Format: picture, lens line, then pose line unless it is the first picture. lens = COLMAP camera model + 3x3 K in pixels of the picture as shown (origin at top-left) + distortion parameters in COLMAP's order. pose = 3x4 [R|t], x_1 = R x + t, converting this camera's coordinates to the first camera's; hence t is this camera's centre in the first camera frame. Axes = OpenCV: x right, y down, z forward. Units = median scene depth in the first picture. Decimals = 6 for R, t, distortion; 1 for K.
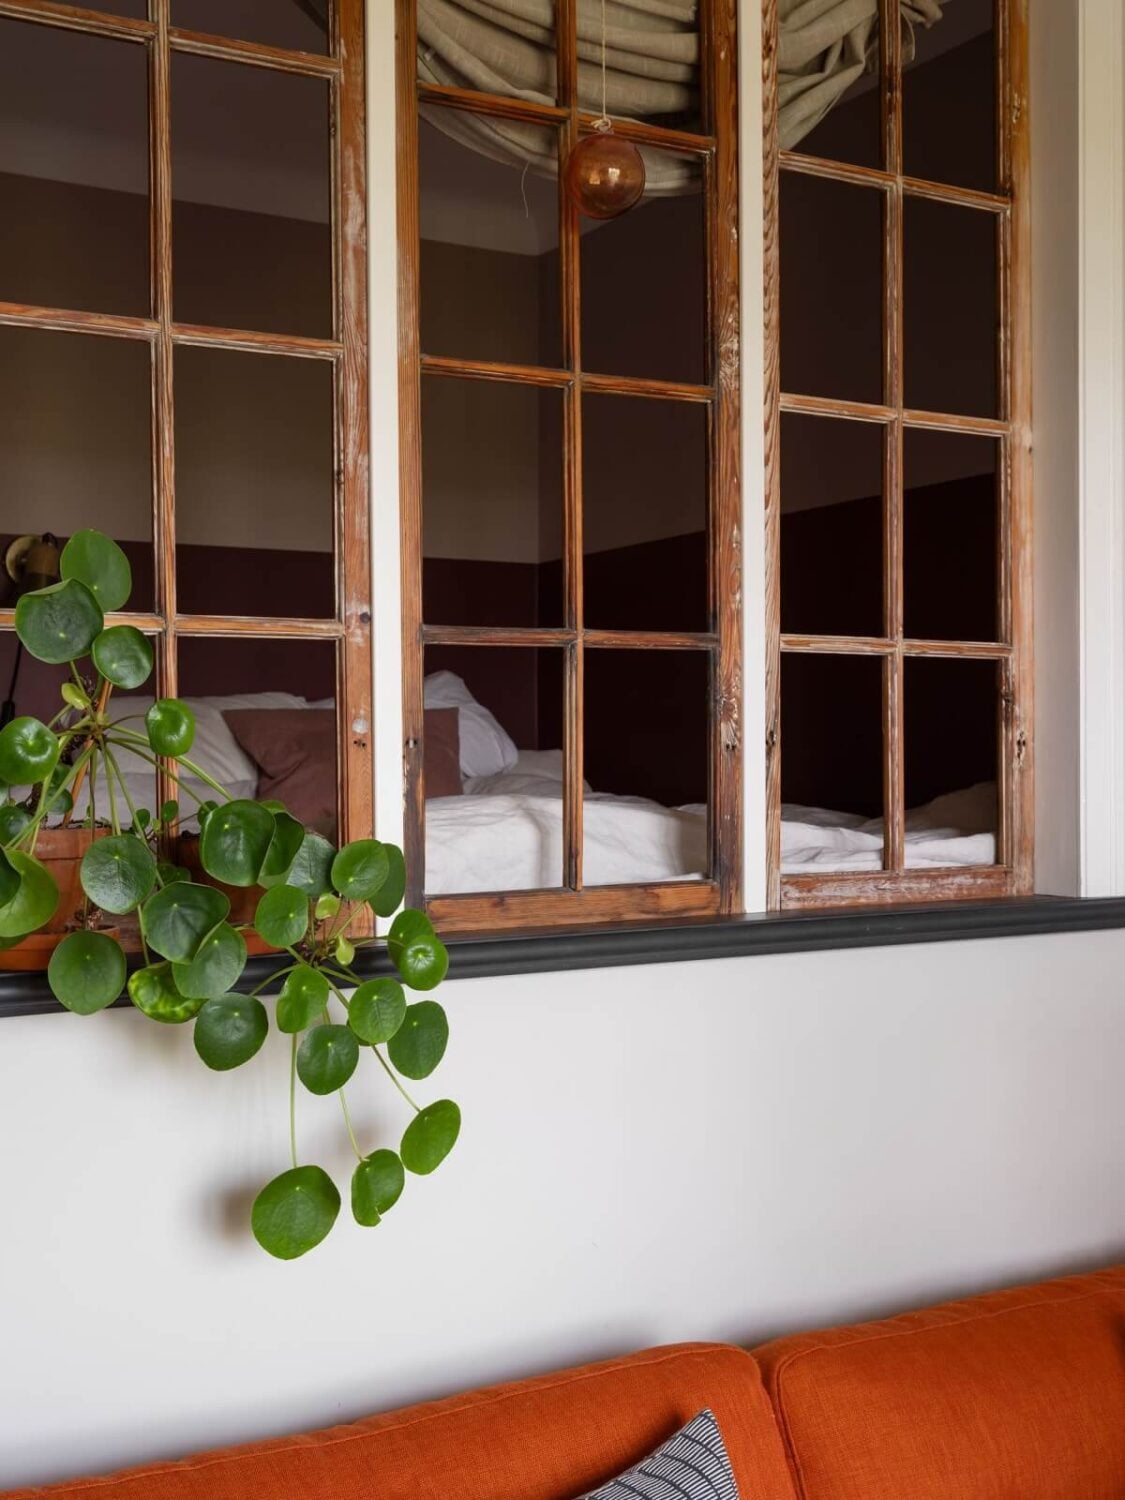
lens RADIAL K [[1888.0, 0, 570.0], [0, 1888.0, 750.5], [0, 0, 1]] dist [0.021972, 0.000000]
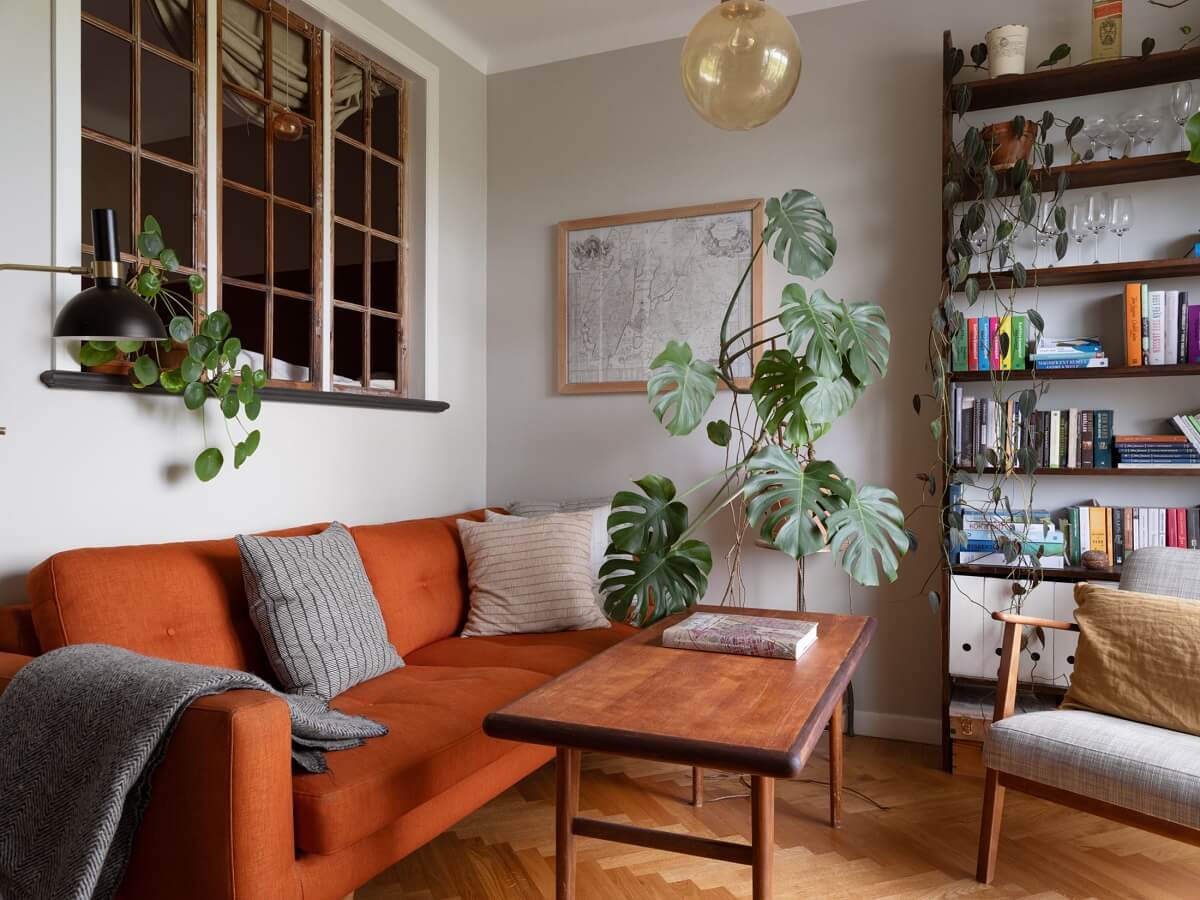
lens RADIAL K [[905.5, 0, 602.5], [0, 905.5, 451.2], [0, 0, 1]] dist [-0.002963, 0.006900]
pose [[0.827752, 0.007116, 0.561049, -0.322001], [-0.008962, 0.999960, 0.000538, 0.165686], [-0.561022, -0.005473, 0.827783, -0.366991]]
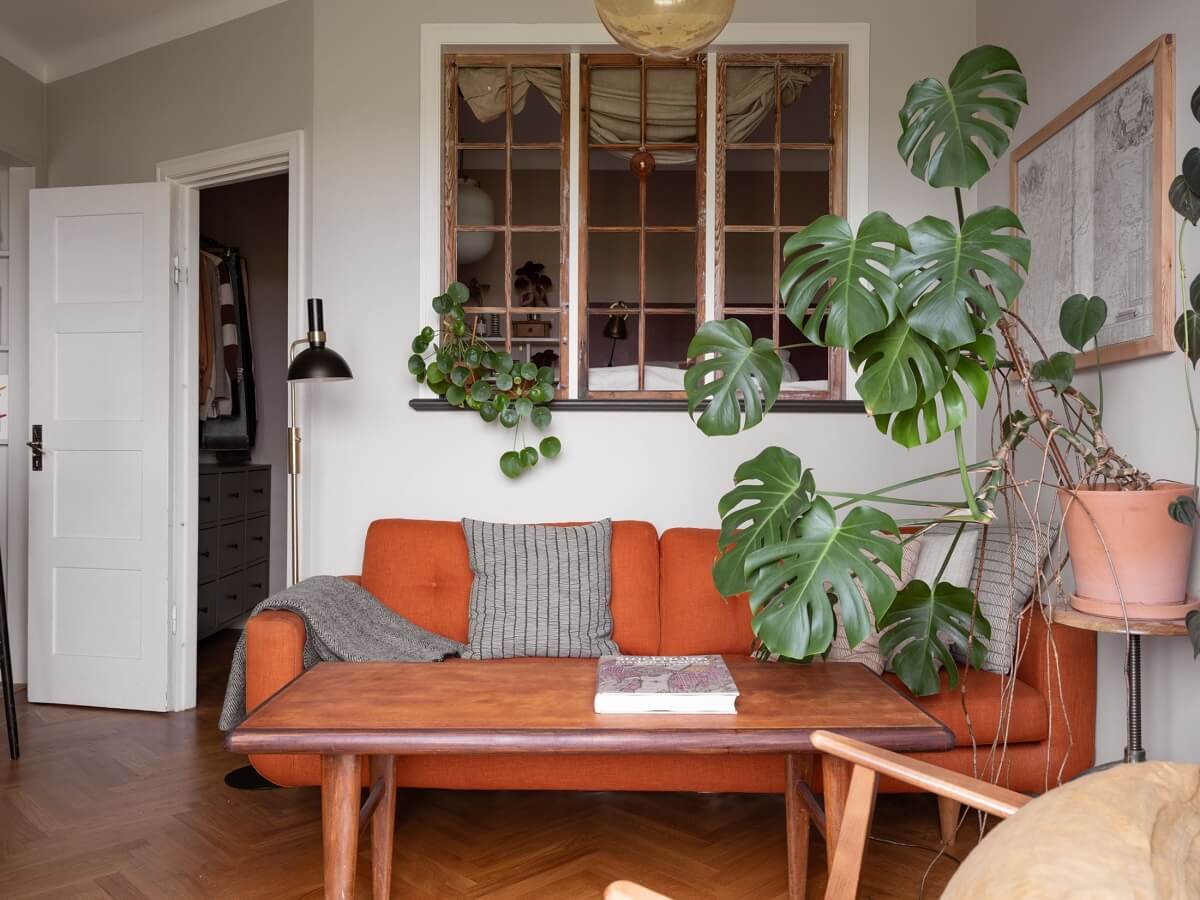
lens RADIAL K [[977.1, 0, 597.2], [0, 977.1, 447.7], [0, 0, 1]] dist [0.030081, -0.016671]
pose [[0.846548, 0.008242, -0.532248, 0.765278], [-0.010400, 0.999945, -0.001057, 0.161664], [0.532210, 0.006430, 0.846588, -0.397237]]
